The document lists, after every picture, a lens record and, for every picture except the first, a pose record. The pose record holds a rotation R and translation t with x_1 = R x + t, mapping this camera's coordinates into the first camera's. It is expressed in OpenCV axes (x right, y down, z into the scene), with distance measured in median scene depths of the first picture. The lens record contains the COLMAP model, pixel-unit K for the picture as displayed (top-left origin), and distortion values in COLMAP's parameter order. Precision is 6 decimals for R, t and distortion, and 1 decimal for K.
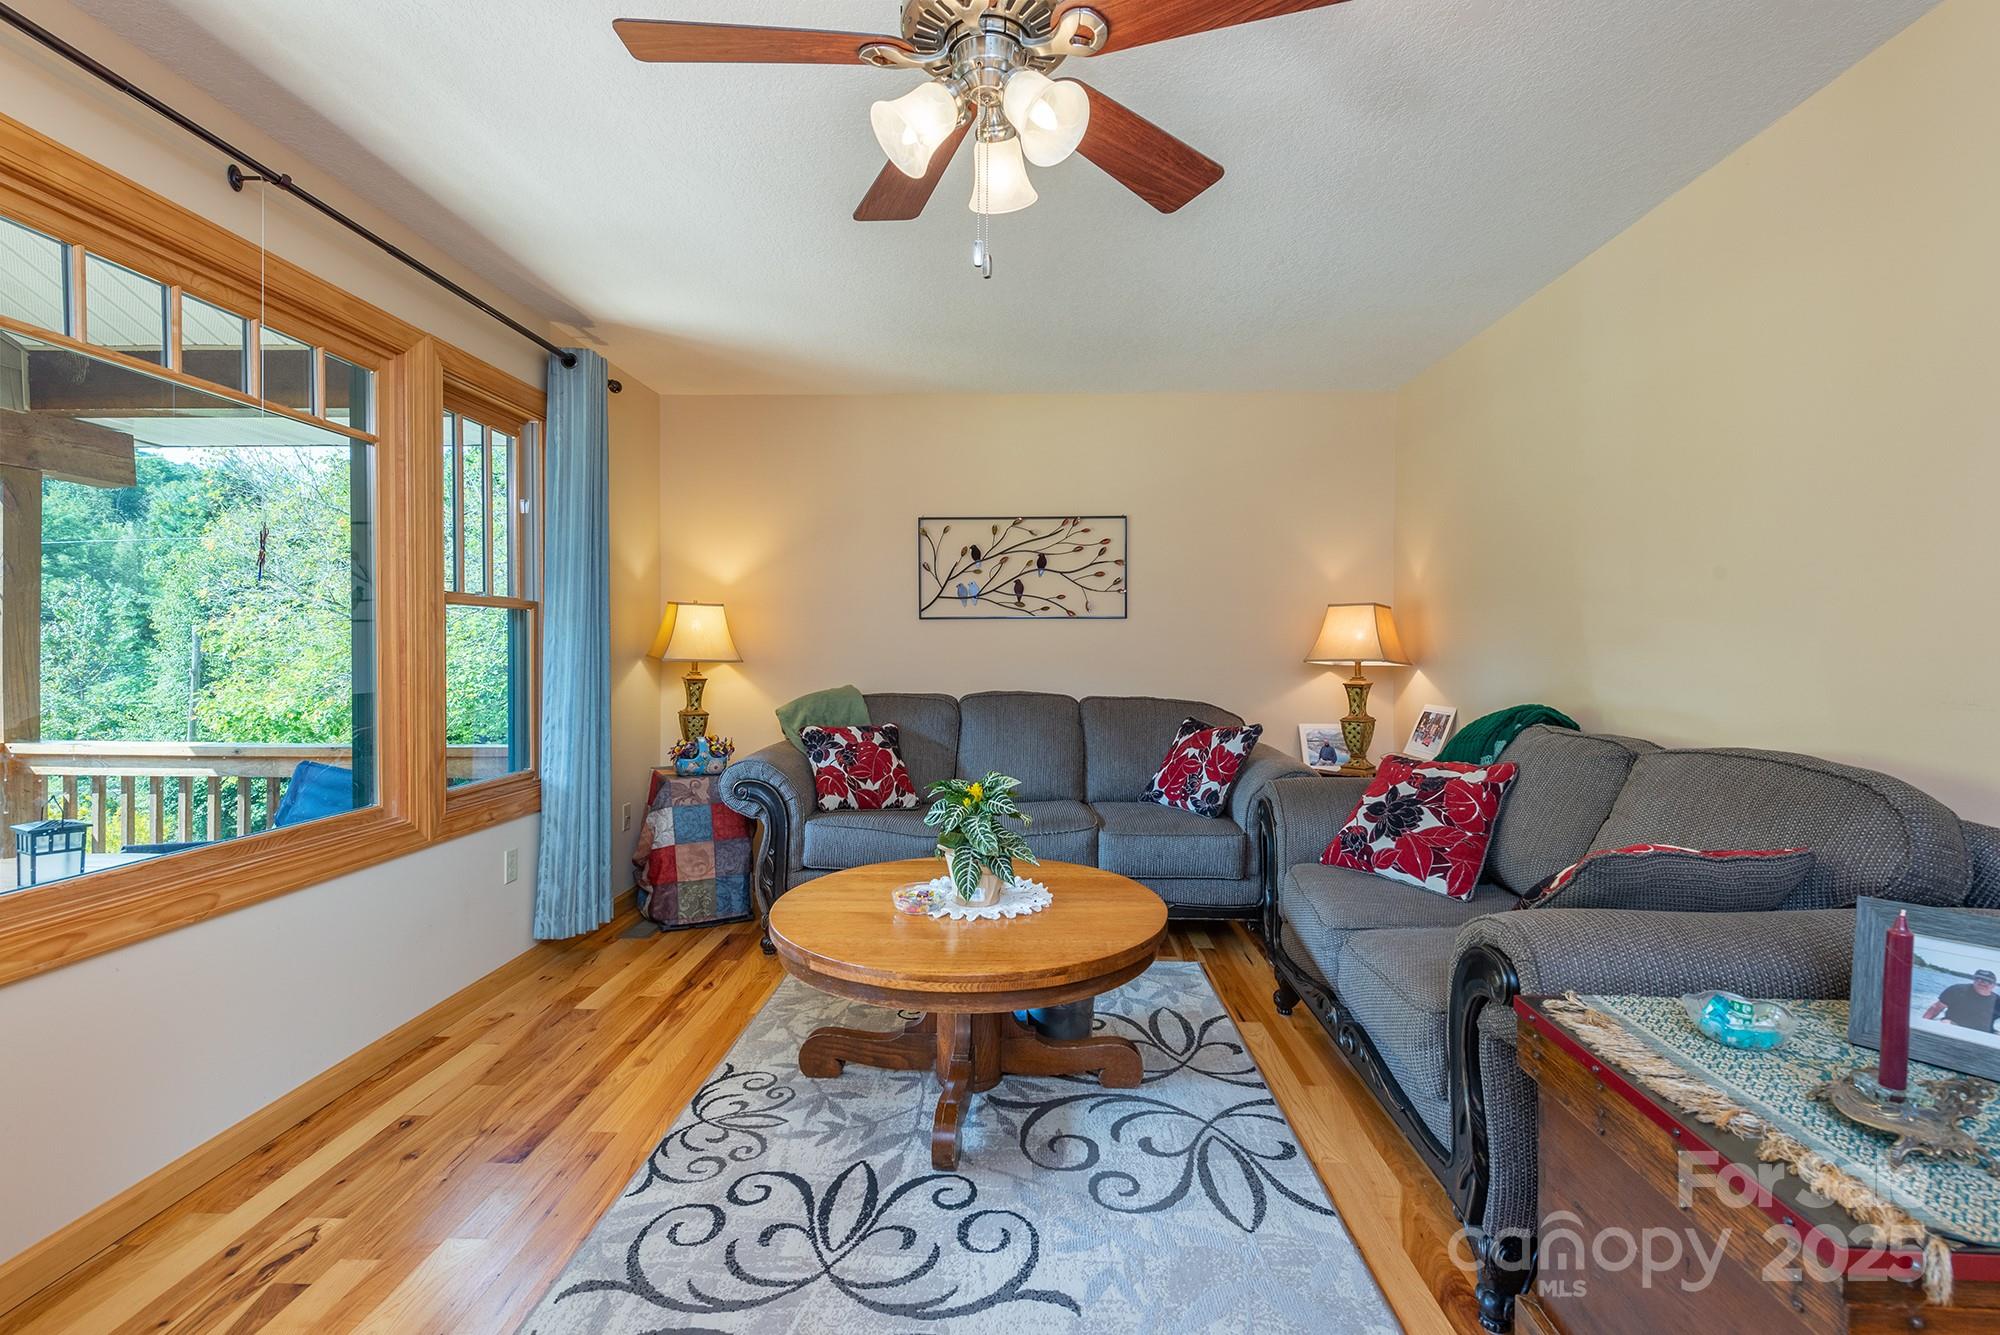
lens RADIAL K [[967.4, 0, 986.4], [0, 967.4, 656.2], [0, 0, 1]] dist [0.011037, -0.004274]
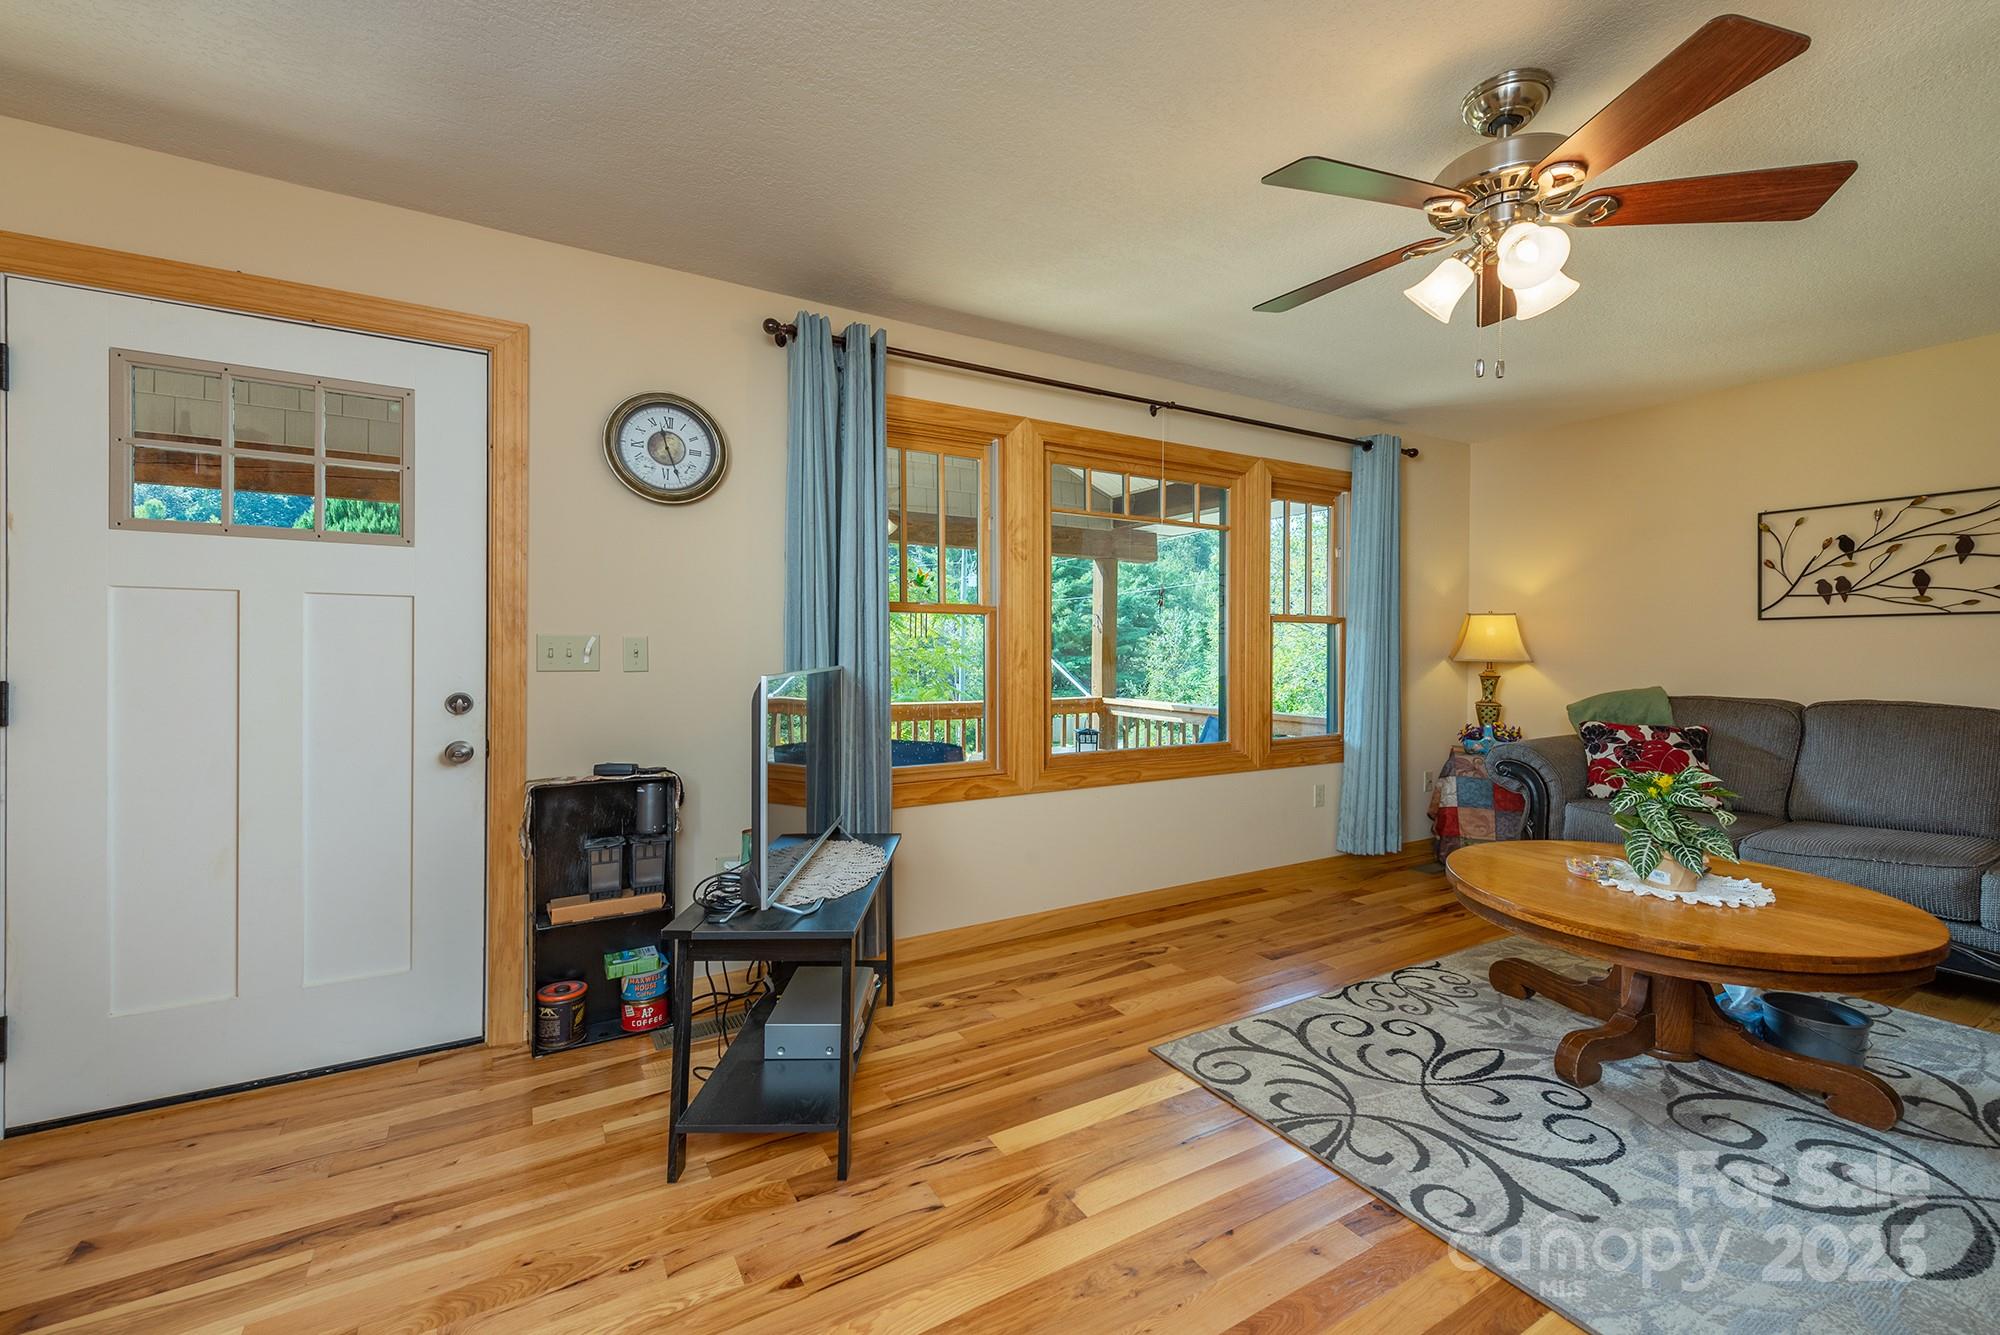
lens RADIAL K [[802.1, 0, 950.1], [0, 802.1, 657.1], [0, 0, 1]] dist [0.011090, -0.001779]
pose [[0.507202, 0.008583, -0.861785, 0.327155], [-0.009061, 0.999948, 0.004627, 0.002292], [0.861780, 0.005462, 0.507253, -0.133868]]
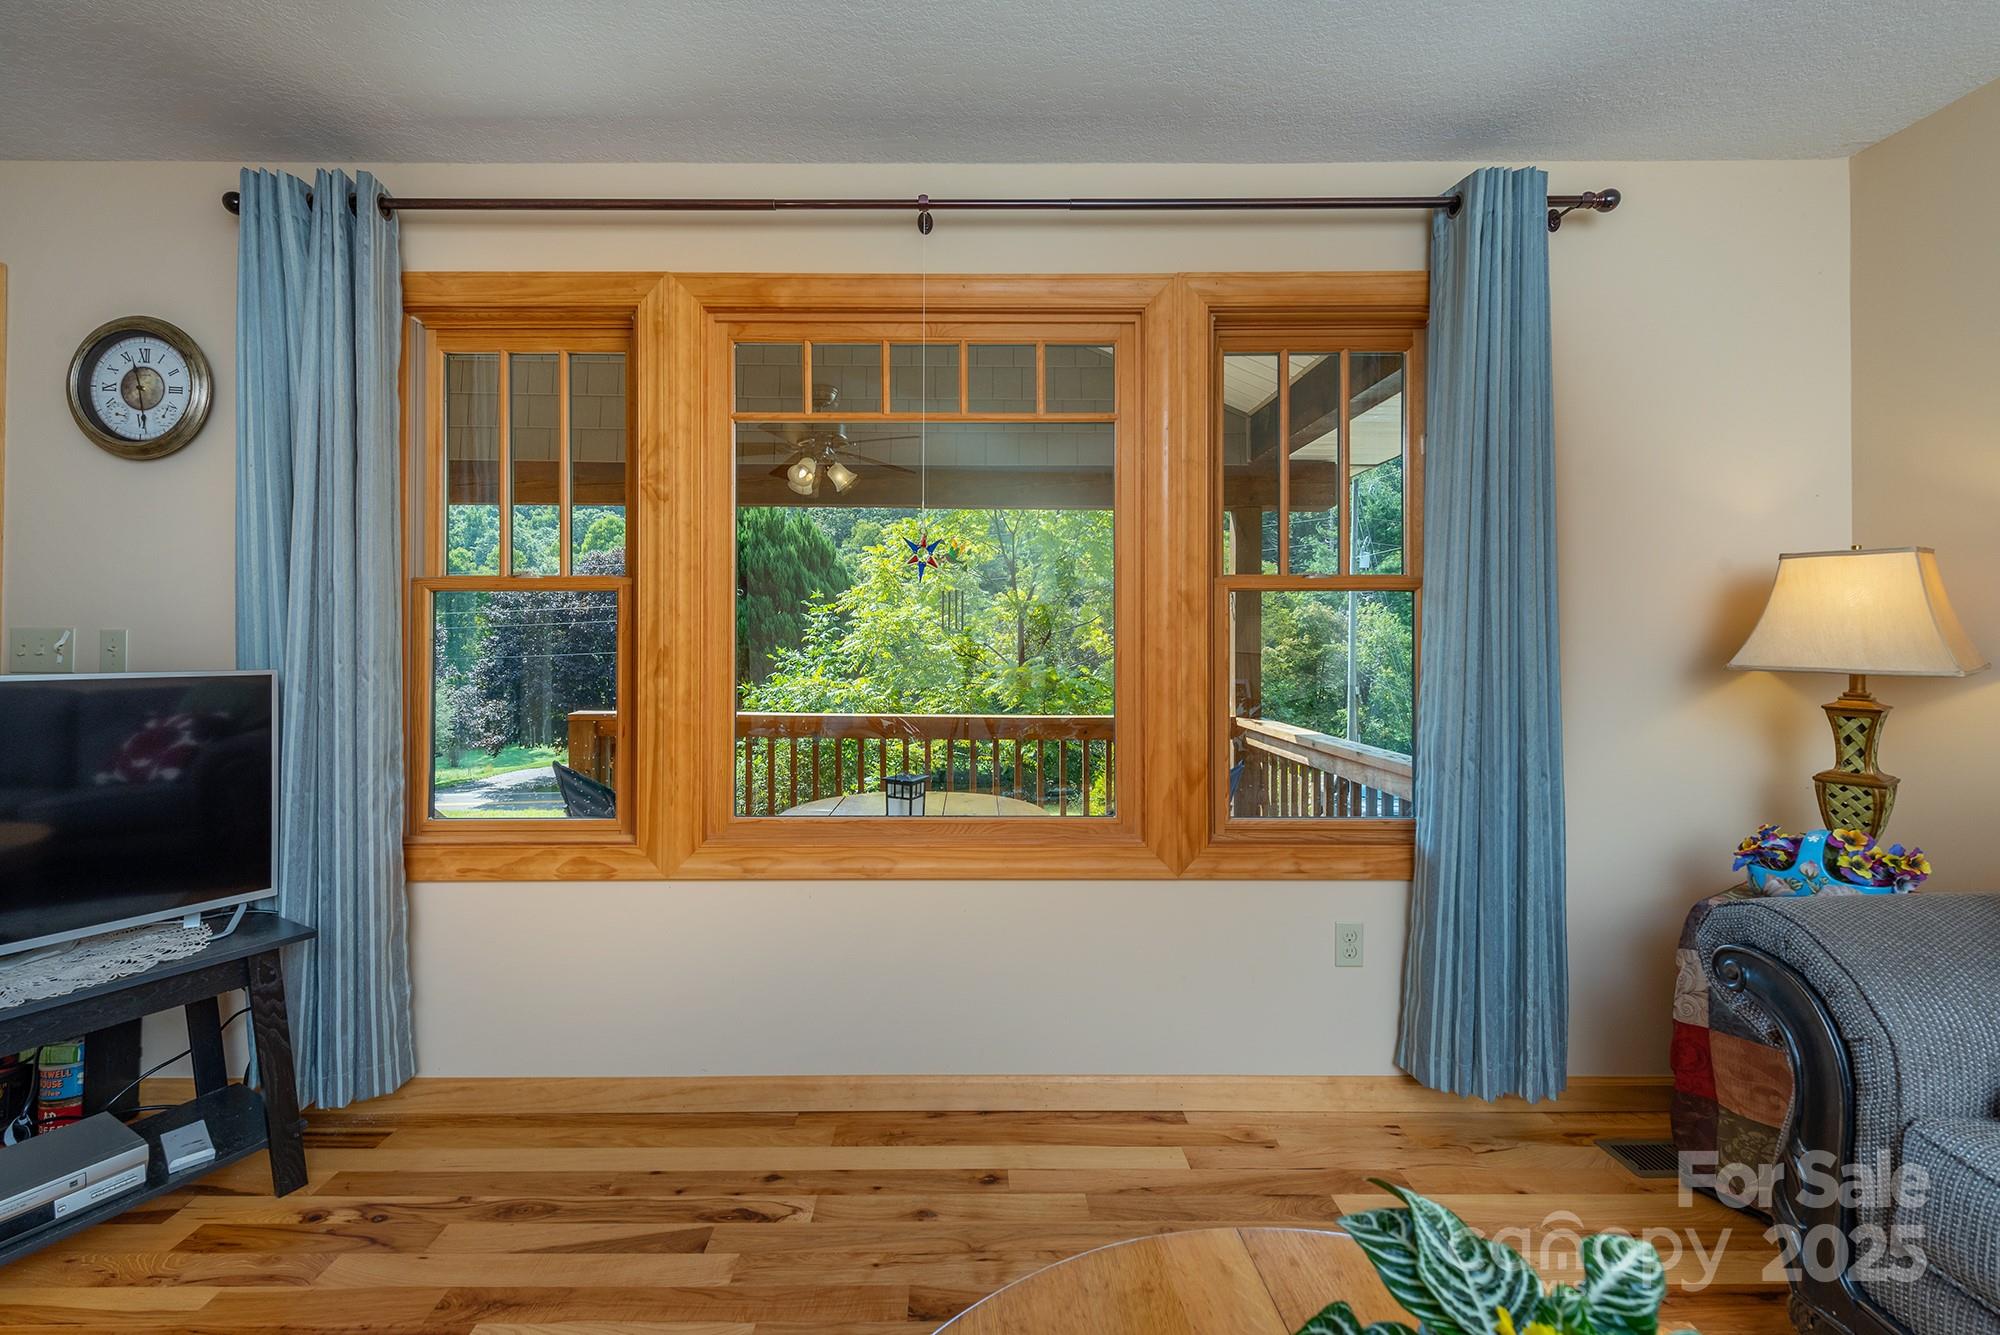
lens RADIAL K [[818.5, 0, 986.5], [0, 818.5, 645.8], [0, 0, 1]] dist [0.000814, -0.000069]
pose [[0.044896, -0.004098, -0.998983, 0.126820], [-0.008420, 0.999955, -0.004480, -0.002796], [0.998956, 0.008613, 0.044860, 0.799589]]
